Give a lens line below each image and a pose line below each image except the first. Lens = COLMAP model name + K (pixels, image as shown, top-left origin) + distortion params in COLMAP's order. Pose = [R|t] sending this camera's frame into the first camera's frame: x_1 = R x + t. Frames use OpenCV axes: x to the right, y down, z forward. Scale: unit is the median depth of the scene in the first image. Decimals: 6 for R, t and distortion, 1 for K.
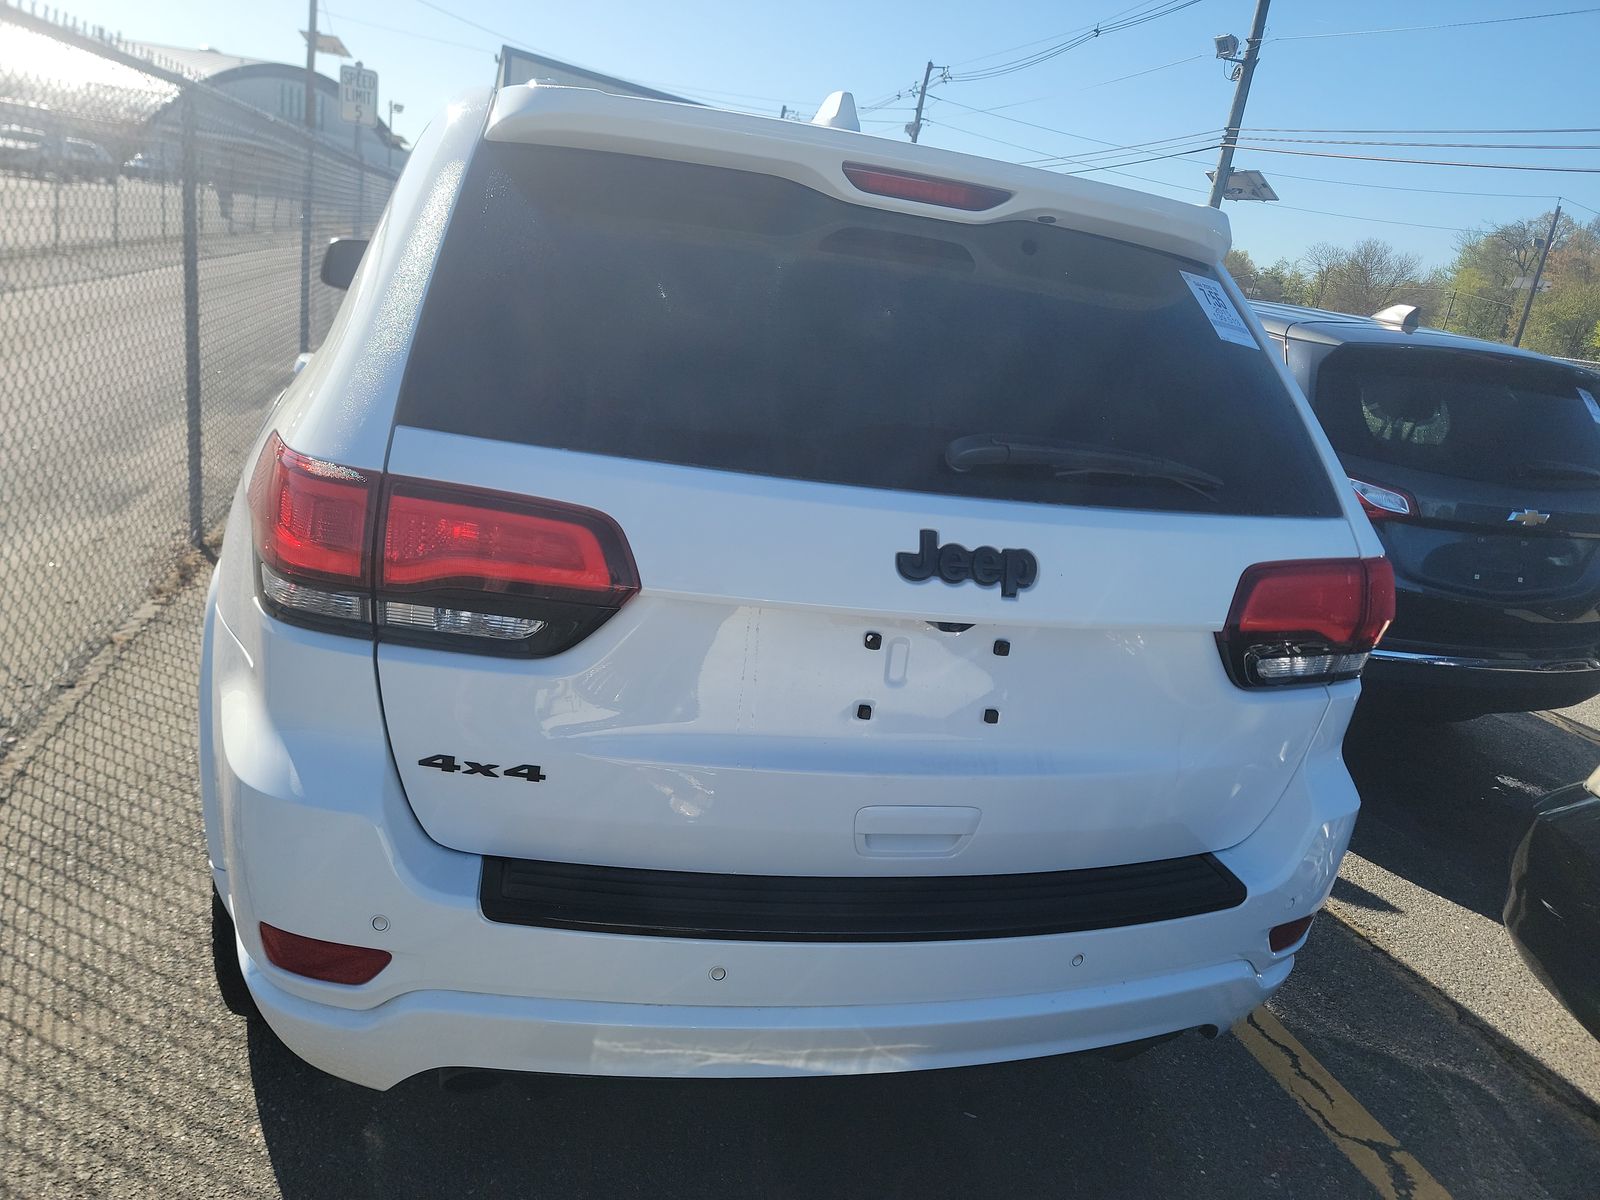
lens RADIAL K [[1139.7, 0, 796.8], [0, 1139.7, 594.8], [0, 0, 1]] dist [0.045192, -0.013564]
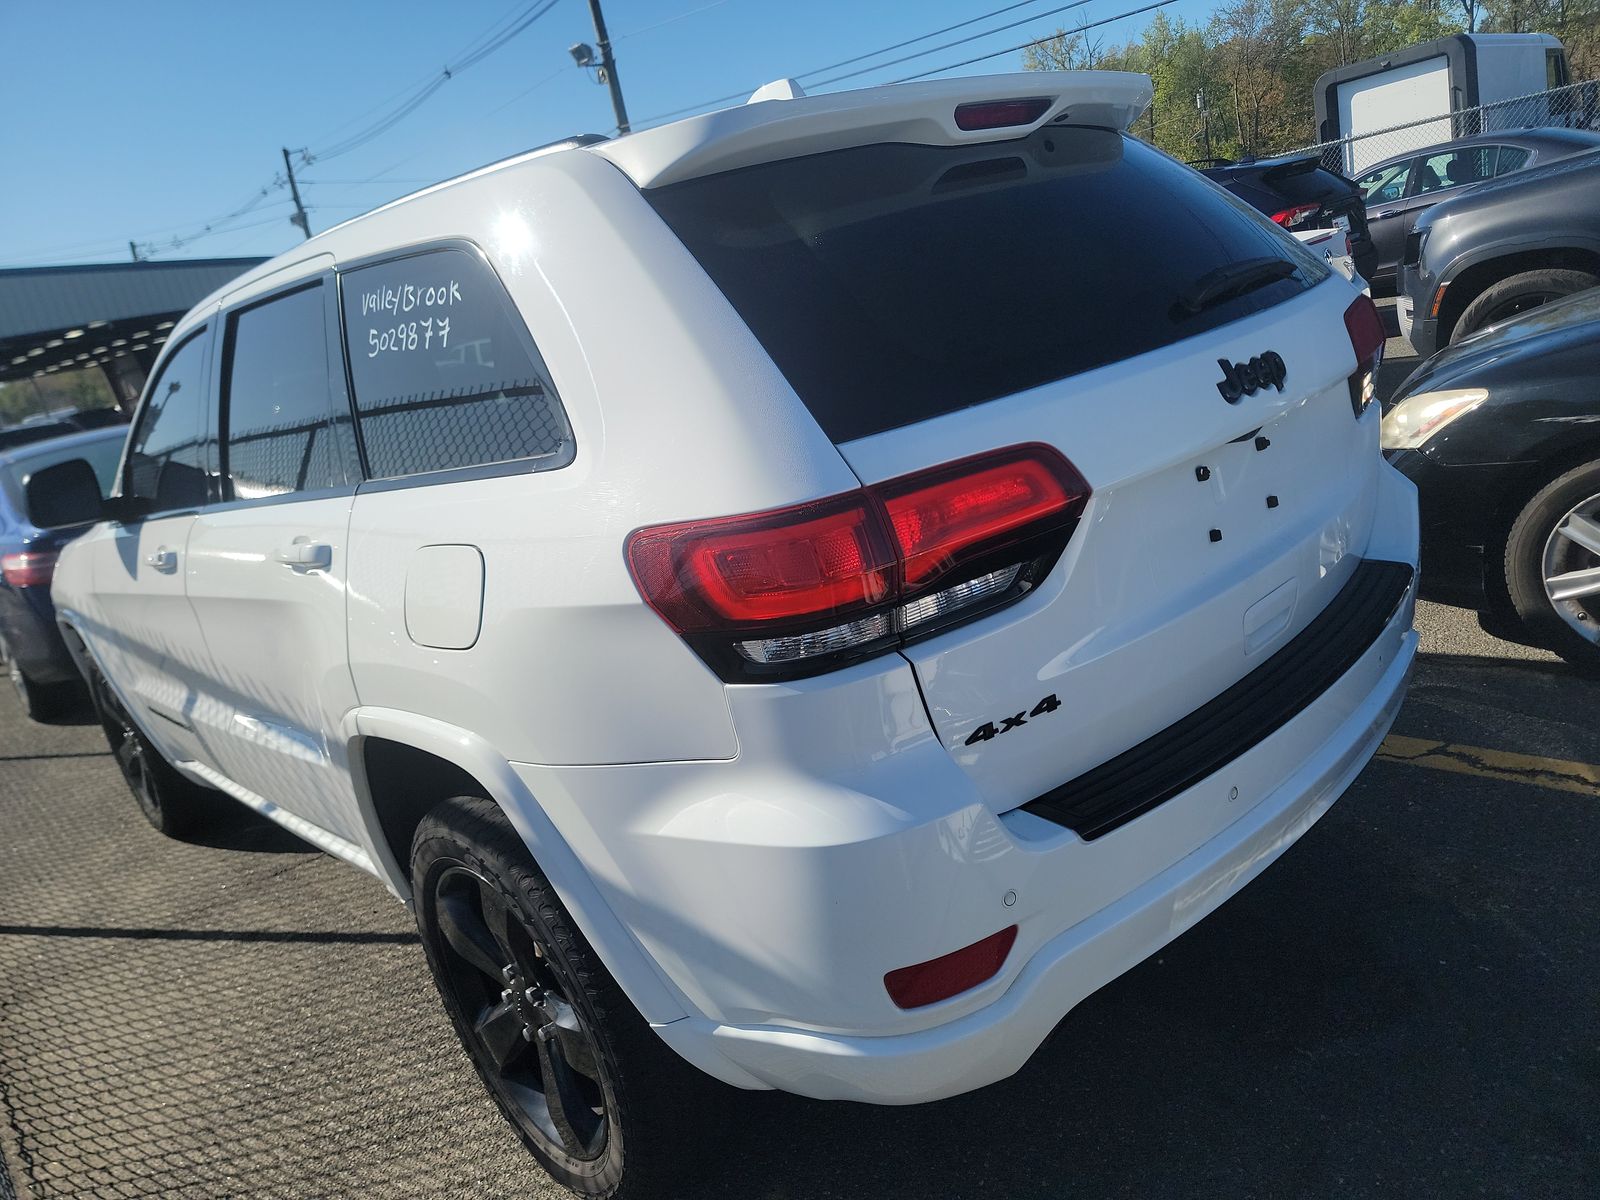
lens RADIAL K [[1139.7, 0, 804.7], [0, 1139.7, 605.2], [0, 0, 1]] dist [0.045192, -0.013564]
pose [[0.823108, -0.428368, 0.372818, -0.765799], [0.435856, 0.897382, 0.068808, -0.096448], [-0.364036, 0.105858, 0.925350, 0.094810]]
